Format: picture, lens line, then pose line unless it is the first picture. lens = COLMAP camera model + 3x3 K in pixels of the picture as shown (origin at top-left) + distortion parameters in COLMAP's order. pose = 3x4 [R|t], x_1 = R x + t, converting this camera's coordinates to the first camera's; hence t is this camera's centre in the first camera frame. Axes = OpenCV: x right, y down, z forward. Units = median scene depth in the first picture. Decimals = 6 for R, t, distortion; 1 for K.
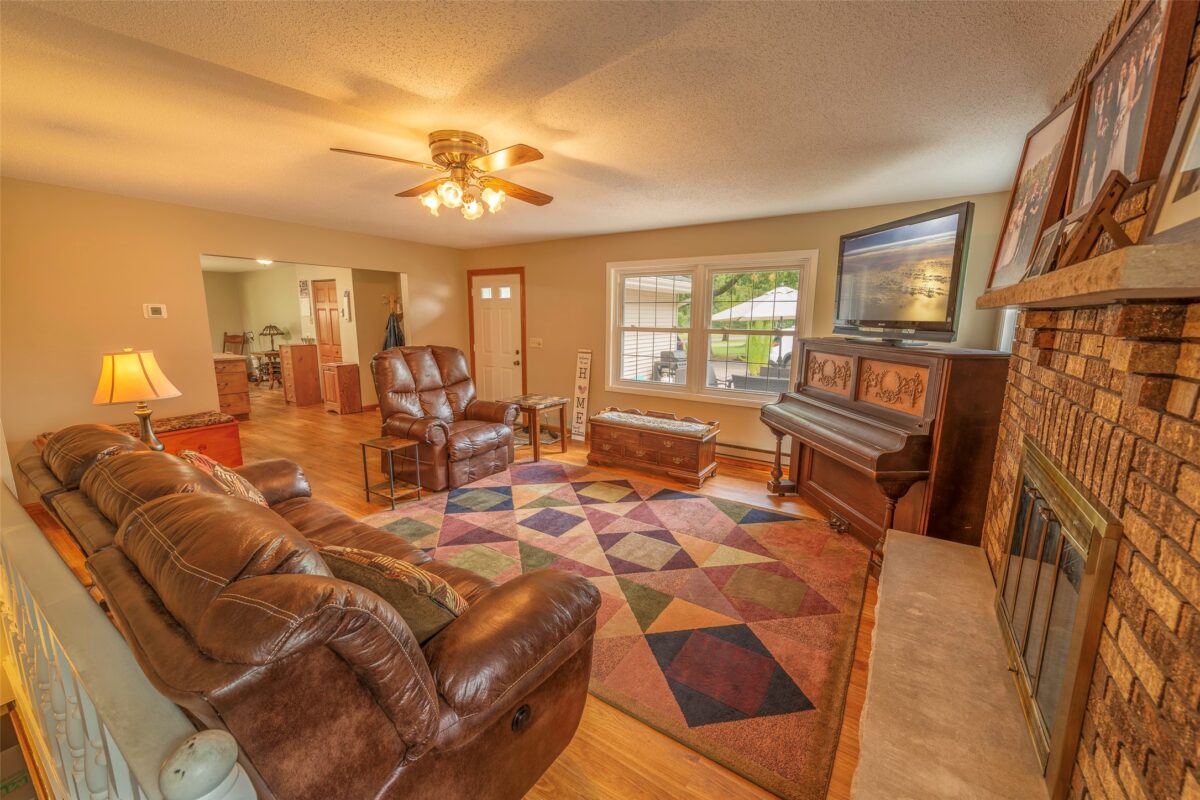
lens RADIAL K [[466.6, 0, 600.6], [0, 466.6, 398.0], [0, 0, 1]] dist [0.010578, -0.002938]
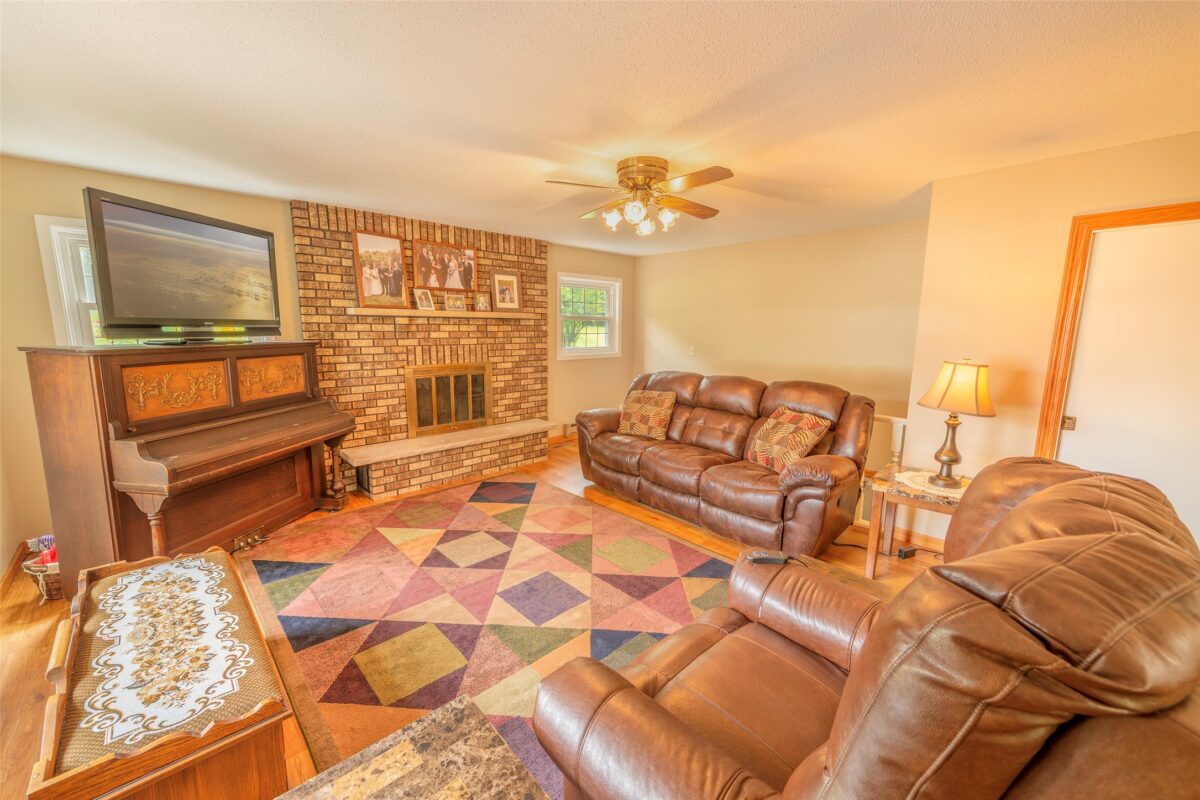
lens RADIAL K [[466.6, 0, 596.8], [0, 466.6, 401.1], [0, 0, 1]] dist [0.010578, -0.002938]
pose [[-0.973591, -0.054968, 0.221585, -0.366158], [0.020246, 0.945970, 0.323621, -0.293174], [-0.227401, 0.319561, -0.919875, 1.709372]]
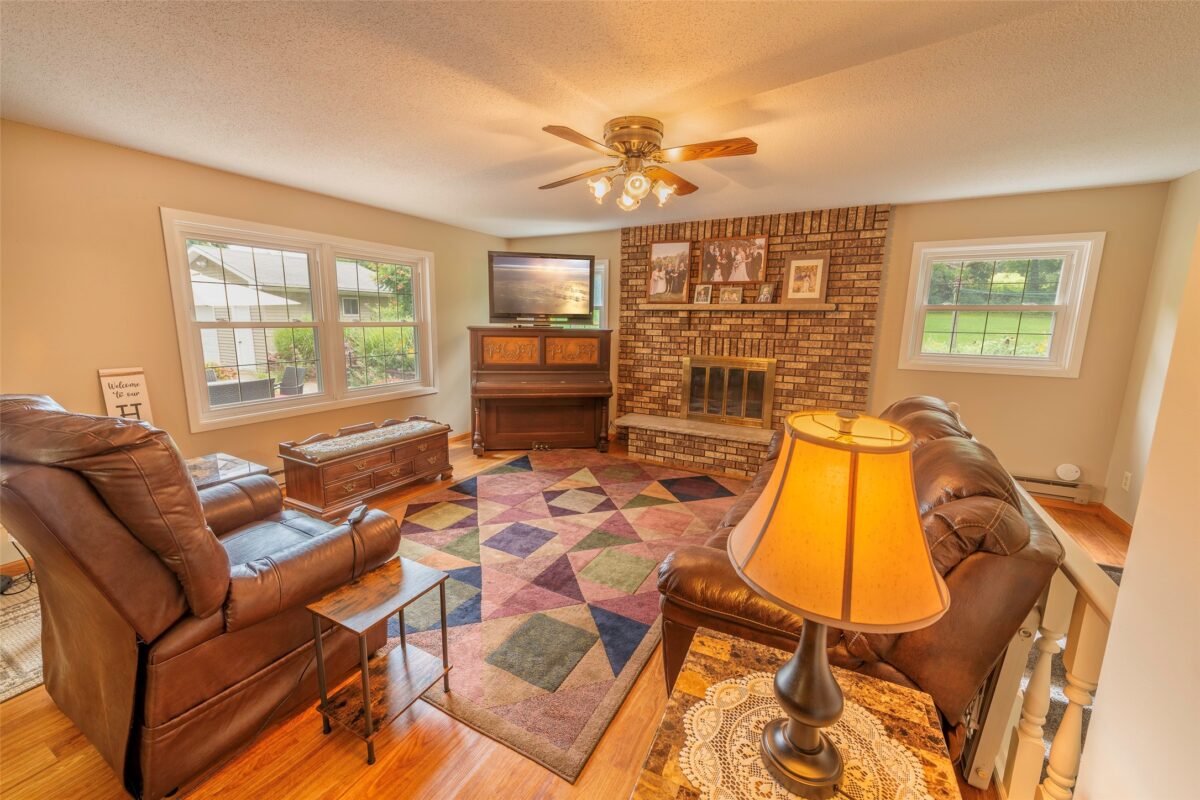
lens RADIAL K [[466.6, 0, 592.4], [0, 466.6, 400.5], [0, 0, 1]] dist [0.010578, -0.002938]
pose [[-0.077895, -0.186226, 0.979414, -1.031776], [0.156257, 0.967977, 0.196479, -0.161529], [-0.984640, 0.168345, -0.046301, 0.938889]]
